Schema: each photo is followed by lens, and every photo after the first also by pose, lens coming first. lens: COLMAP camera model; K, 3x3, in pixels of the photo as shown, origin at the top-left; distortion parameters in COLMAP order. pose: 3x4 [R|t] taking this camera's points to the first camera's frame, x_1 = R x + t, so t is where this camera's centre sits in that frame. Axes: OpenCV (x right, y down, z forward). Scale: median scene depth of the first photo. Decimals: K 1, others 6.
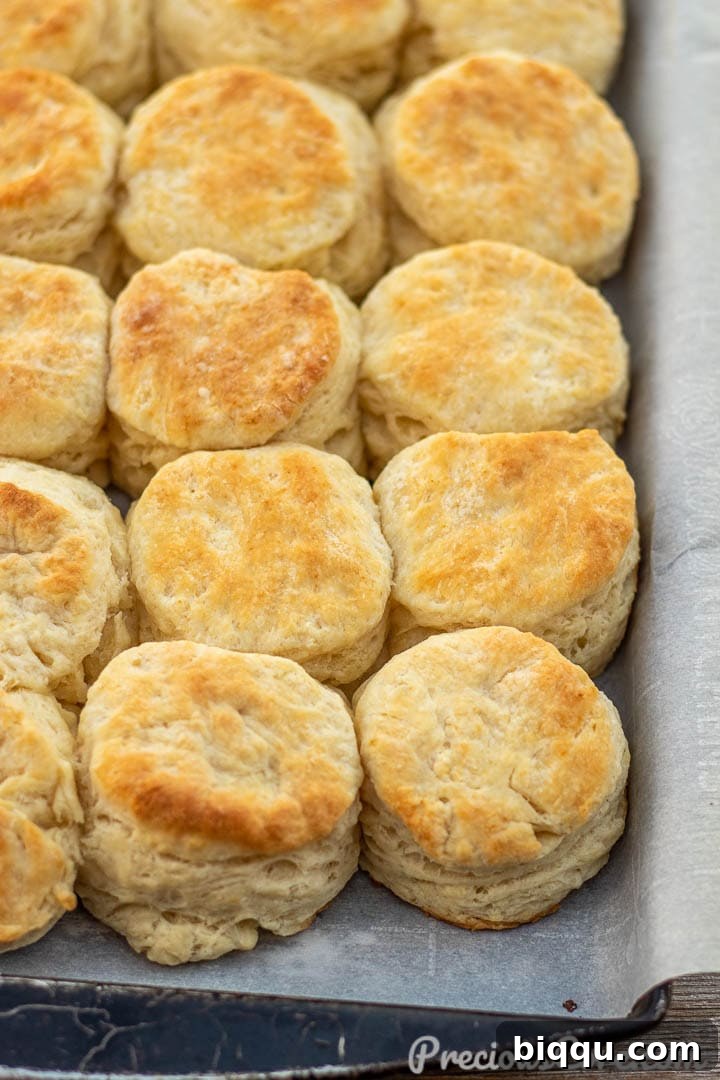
lens RADIAL K [[2790.6, 0, 360.0], [0, 2790.6, 540.0], [0, 0, 1]] dist [-0.102338, 0.739866]
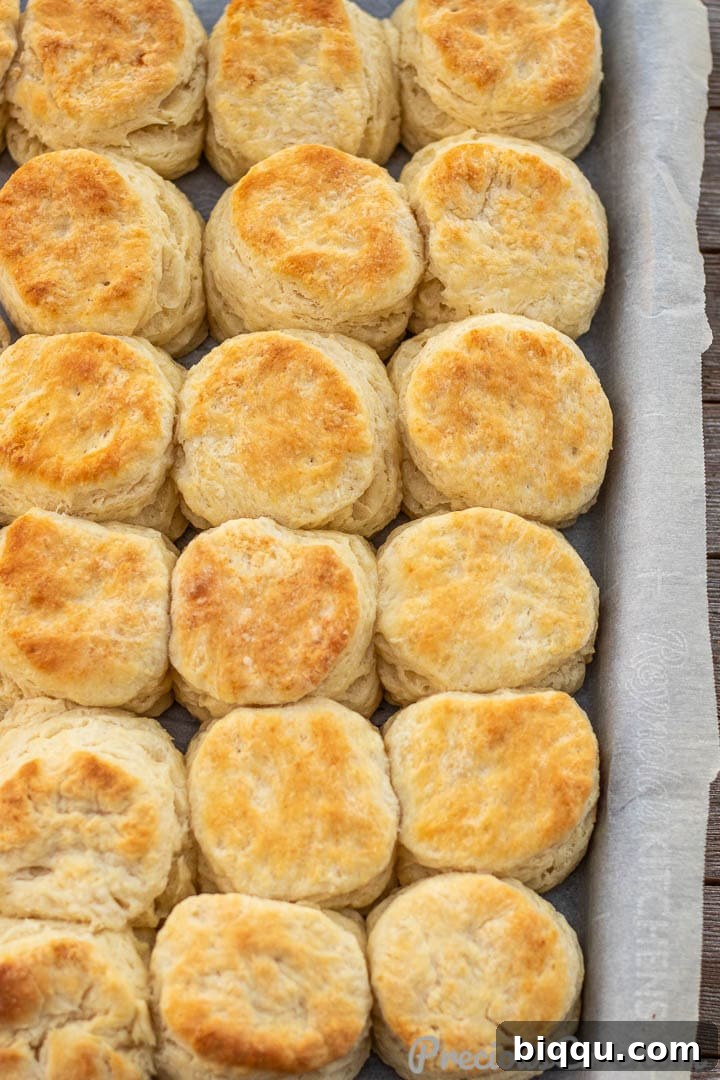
lens RADIAL K [[2790.6, 0, 360.0], [0, 2790.6, 540.0], [0, 0, 1]] dist [-0.102338, 0.739866]
pose [[0.999553, 0.006332, -0.029204, 0.029622], [0.000714, 0.971947, 0.235201, -0.399322], [0.029874, -0.235116, 0.971508, -0.184420]]
